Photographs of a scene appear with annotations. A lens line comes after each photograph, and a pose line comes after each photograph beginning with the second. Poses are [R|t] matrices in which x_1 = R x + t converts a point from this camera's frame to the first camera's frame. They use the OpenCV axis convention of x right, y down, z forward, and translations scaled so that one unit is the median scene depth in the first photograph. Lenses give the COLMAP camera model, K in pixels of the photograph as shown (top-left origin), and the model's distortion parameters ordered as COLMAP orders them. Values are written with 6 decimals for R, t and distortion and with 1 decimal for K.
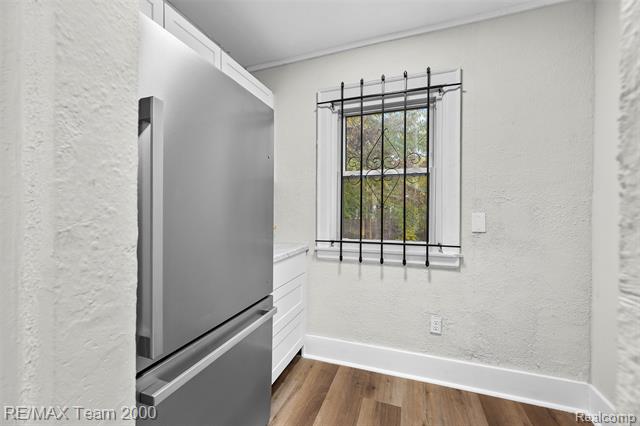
lens RADIAL K [[254.1, 0, 318.1], [0, 254.1, 209.5], [0, 0, 1]] dist [-0.001911, -0.000040]
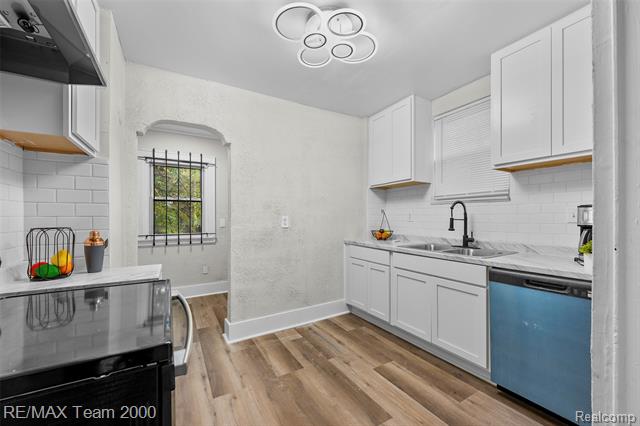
lens RADIAL K [[254.1, 0, 317.3], [0, 254.1, 216.3], [0, 0, 1]] dist [-0.001911, -0.000040]
pose [[0.630437, -0.002211, 0.776237, -0.610042], [0.014983, 0.999844, -0.009321, 0.024533], [-0.776096, 0.017507, 0.630372, -1.103659]]
